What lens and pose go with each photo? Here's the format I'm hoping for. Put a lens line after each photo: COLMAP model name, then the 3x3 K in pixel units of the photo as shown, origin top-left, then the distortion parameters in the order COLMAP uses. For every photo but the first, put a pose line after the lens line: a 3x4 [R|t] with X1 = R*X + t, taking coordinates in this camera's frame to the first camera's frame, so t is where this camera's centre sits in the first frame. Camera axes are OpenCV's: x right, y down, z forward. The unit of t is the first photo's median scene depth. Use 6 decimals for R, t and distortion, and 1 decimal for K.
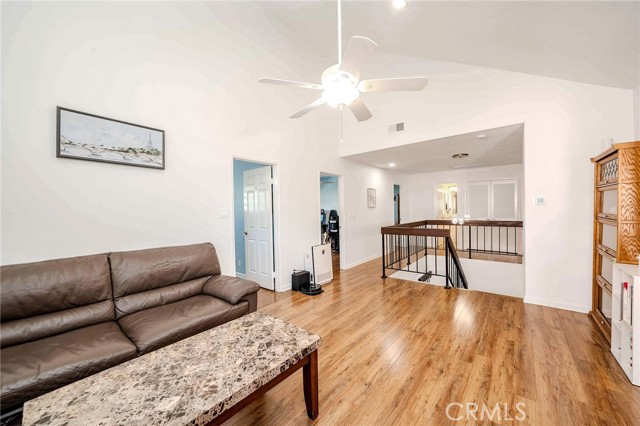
lens RADIAL K [[238.1, 0, 318.4], [0, 238.1, 212.6], [0, 0, 1]] dist [-0.010017, 0.000542]
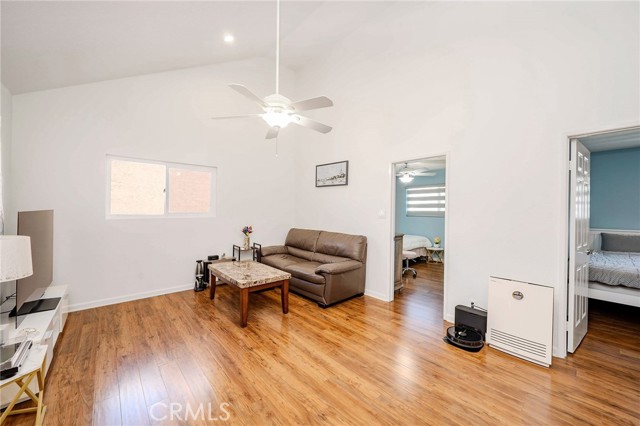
lens RADIAL K [[238.1, 0, 319.2], [0, 238.1, 211.4], [0, 0, 1]] dist [-0.010017, 0.000542]
pose [[-0.129903, 0.014886, -0.991415, 1.082600], [-0.025201, 0.999515, 0.018309, -0.032404], [0.991206, 0.027364, -0.129465, 1.154836]]
